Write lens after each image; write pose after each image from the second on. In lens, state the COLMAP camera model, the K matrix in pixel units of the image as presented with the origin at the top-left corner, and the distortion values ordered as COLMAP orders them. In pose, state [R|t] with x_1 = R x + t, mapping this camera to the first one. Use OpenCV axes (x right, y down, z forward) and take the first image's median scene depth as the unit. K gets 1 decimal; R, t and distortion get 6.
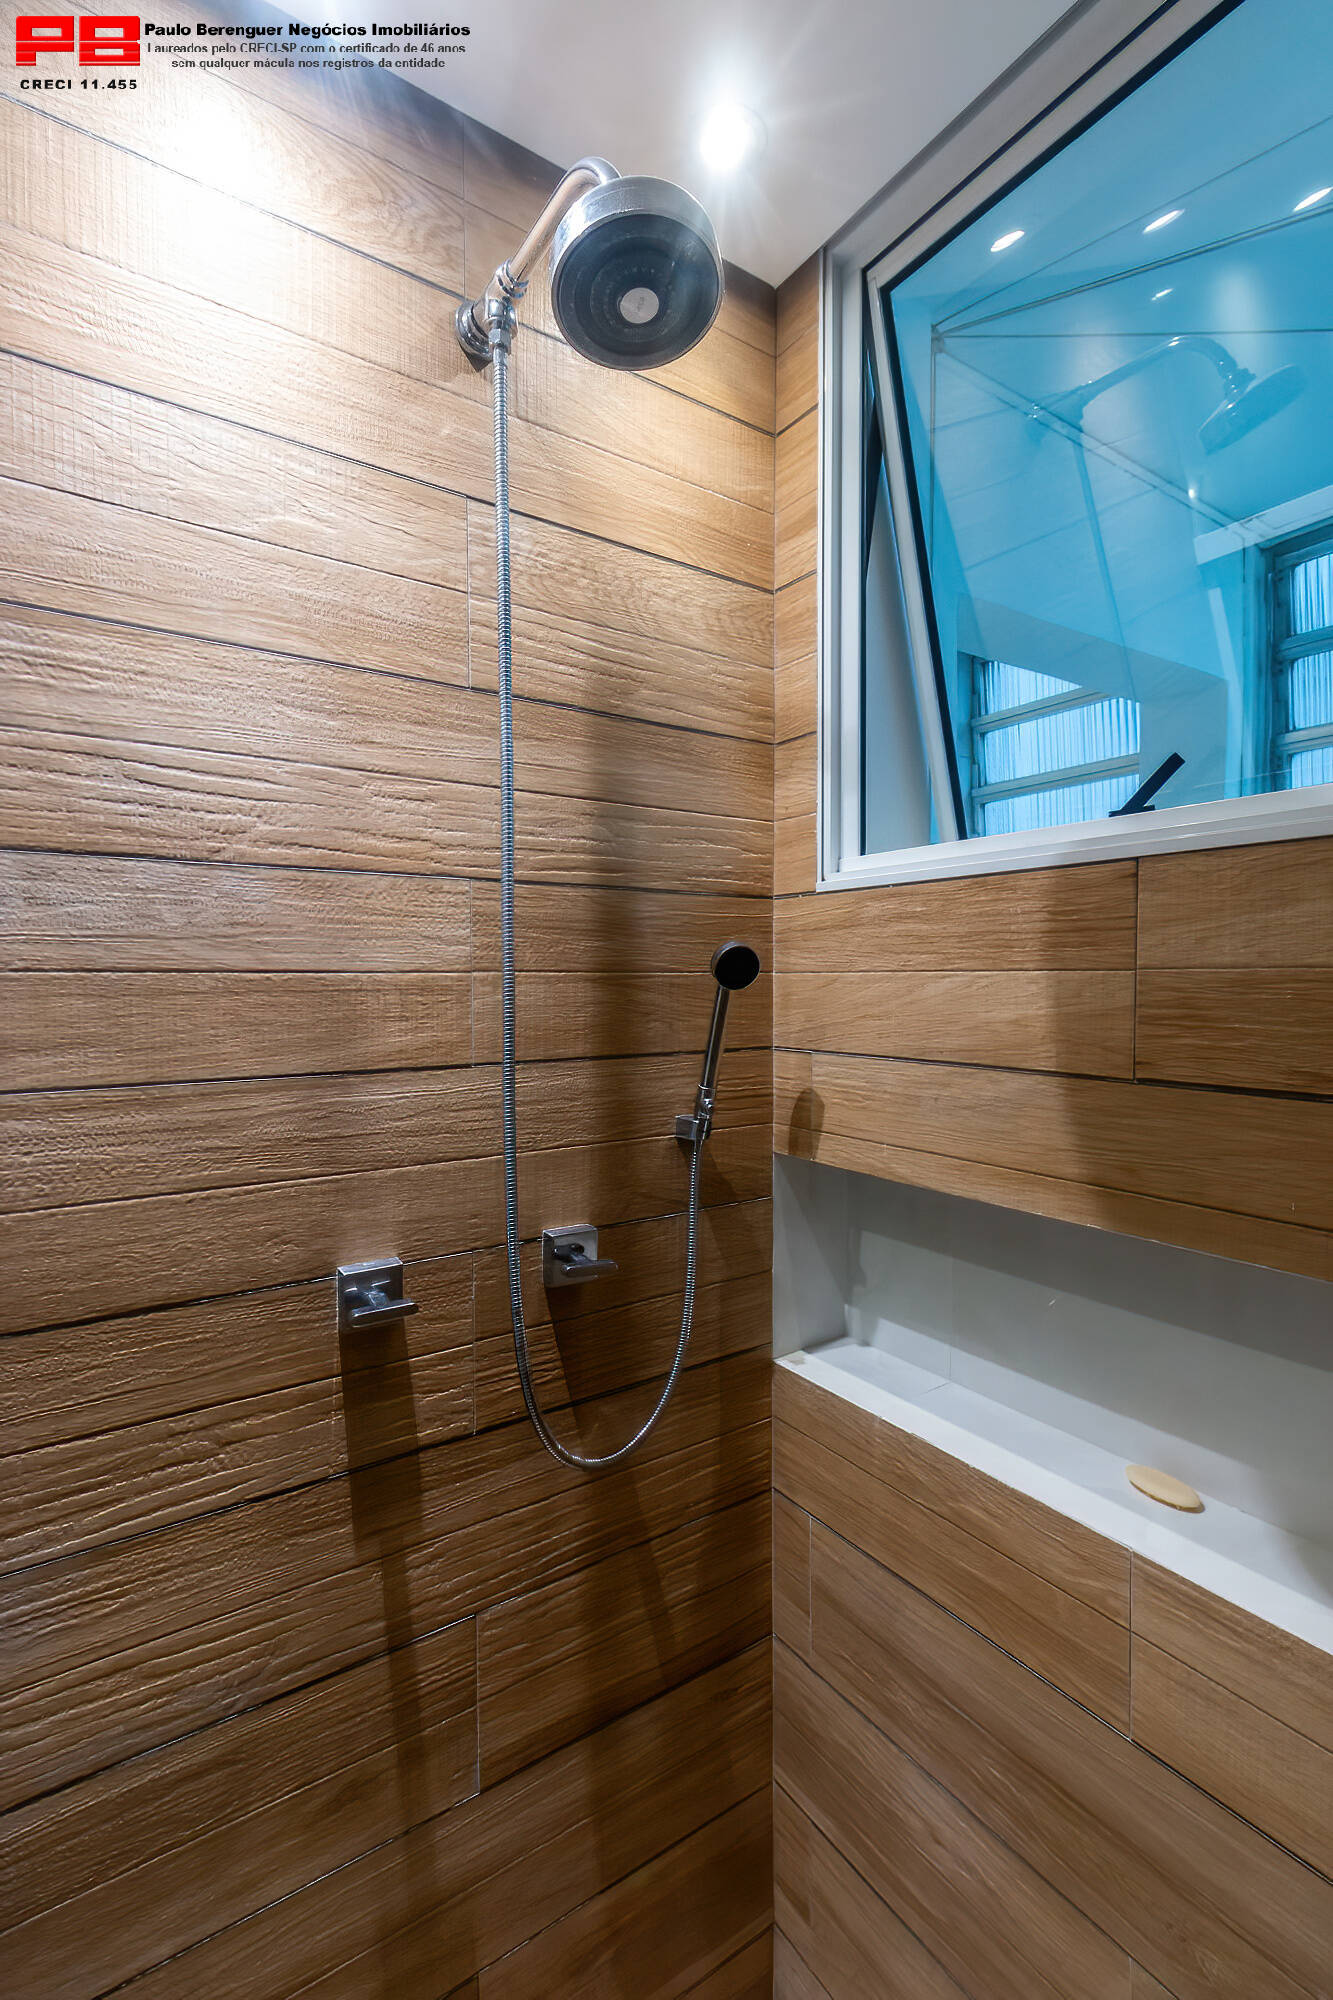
lens RADIAL K [[920.8, 0, 666.5], [0, 920.8, 1000.0], [0, 0, 1]] dist [0.003147, 0.000548]
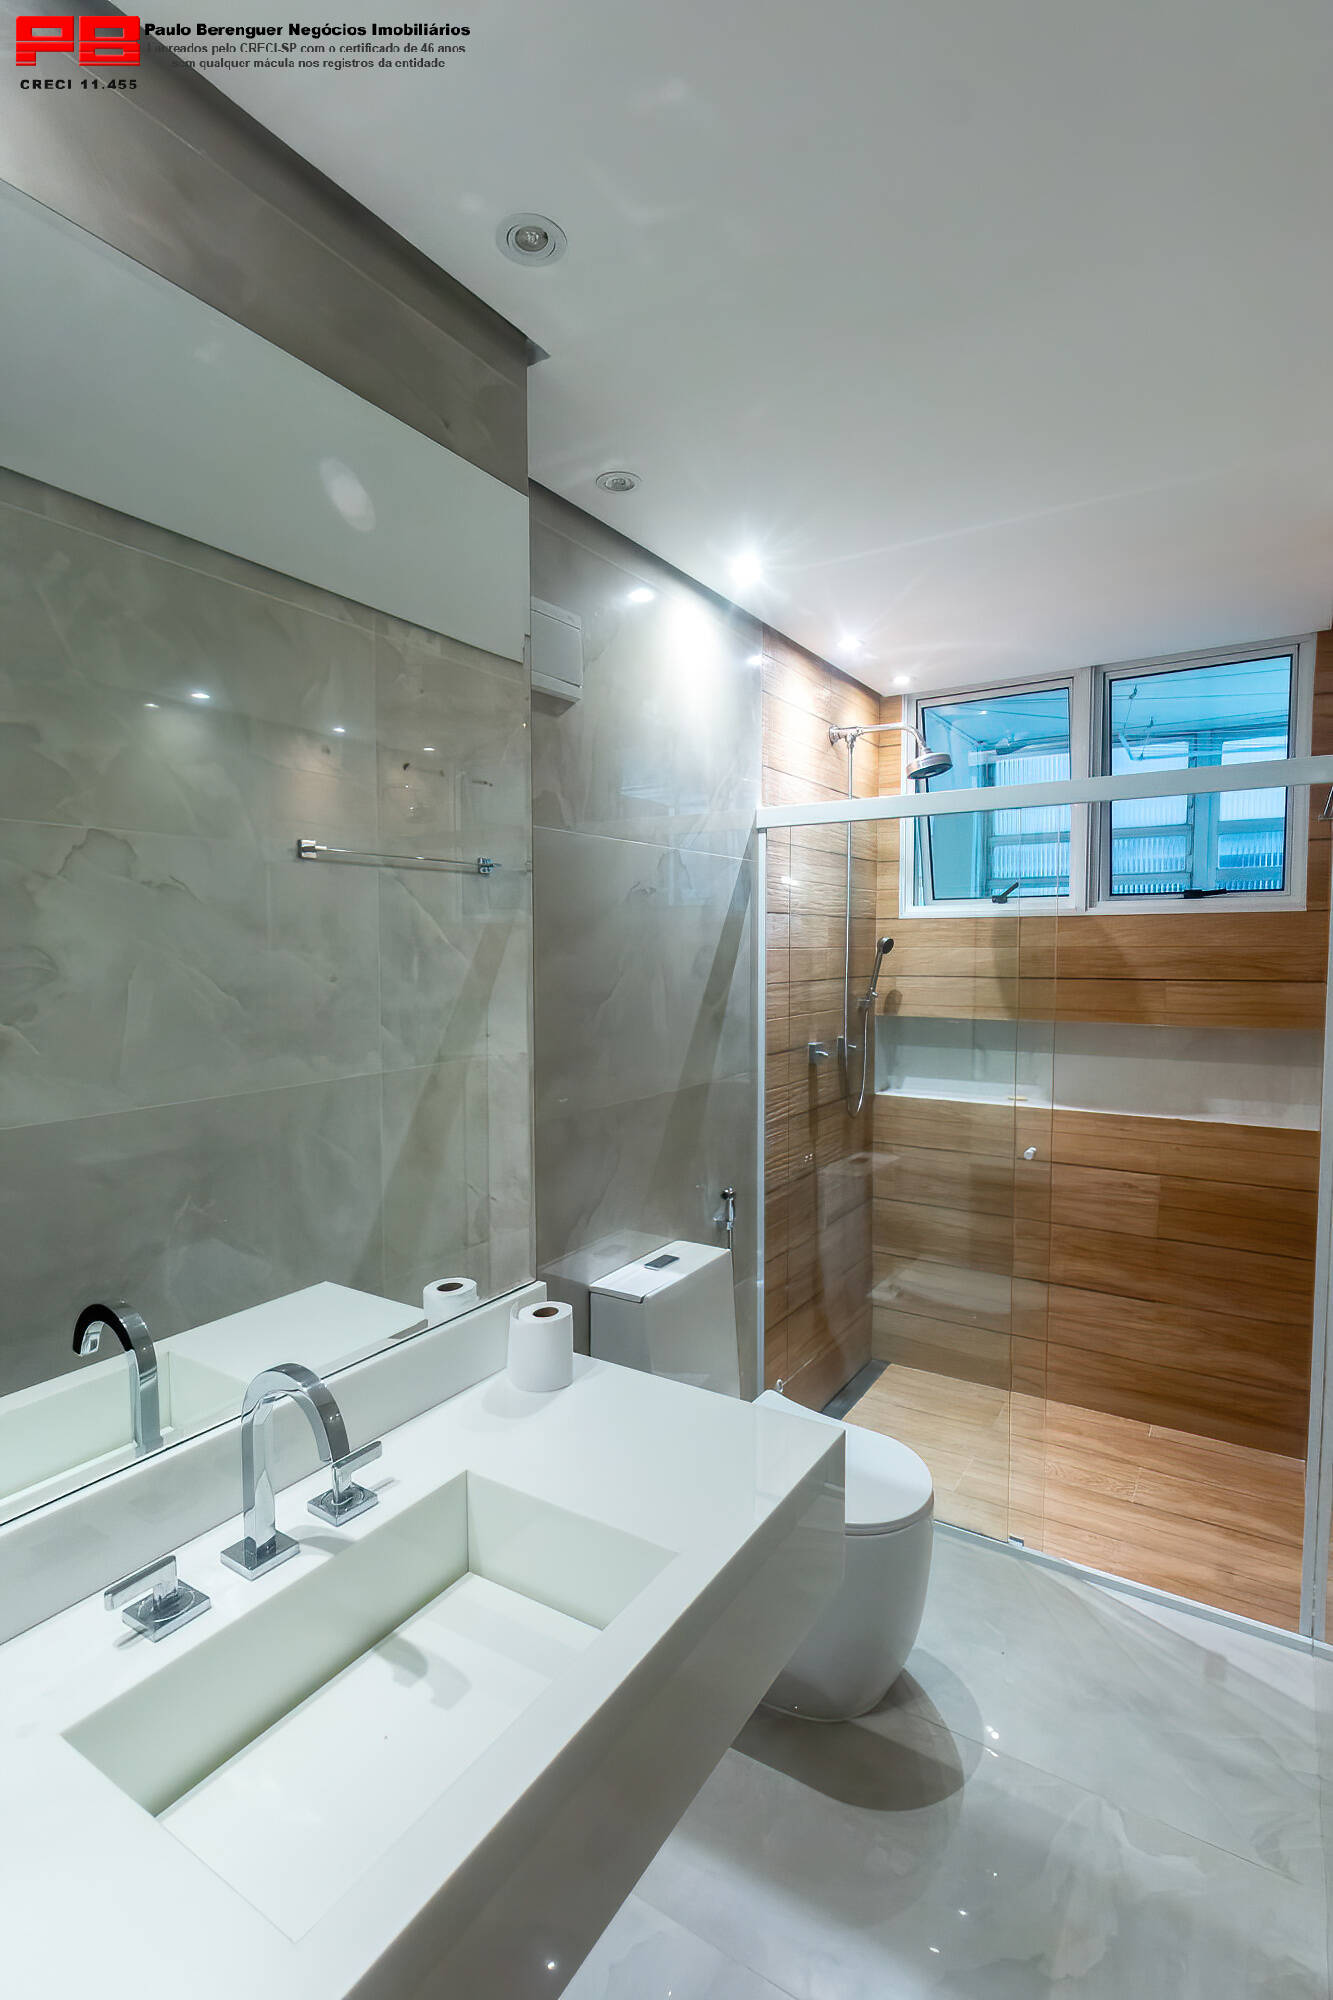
lens RADIAL K [[920.8, 0, 666.5], [0, 920.8, 1000.0], [0, 0, 1]] dist [0.003147, 0.000548]
pose [[0.927473, -0.022918, 0.373186, -1.701825], [0.011531, 0.999398, 0.032718, 0.032398], [-0.373711, -0.026042, 0.927179, -1.469706]]
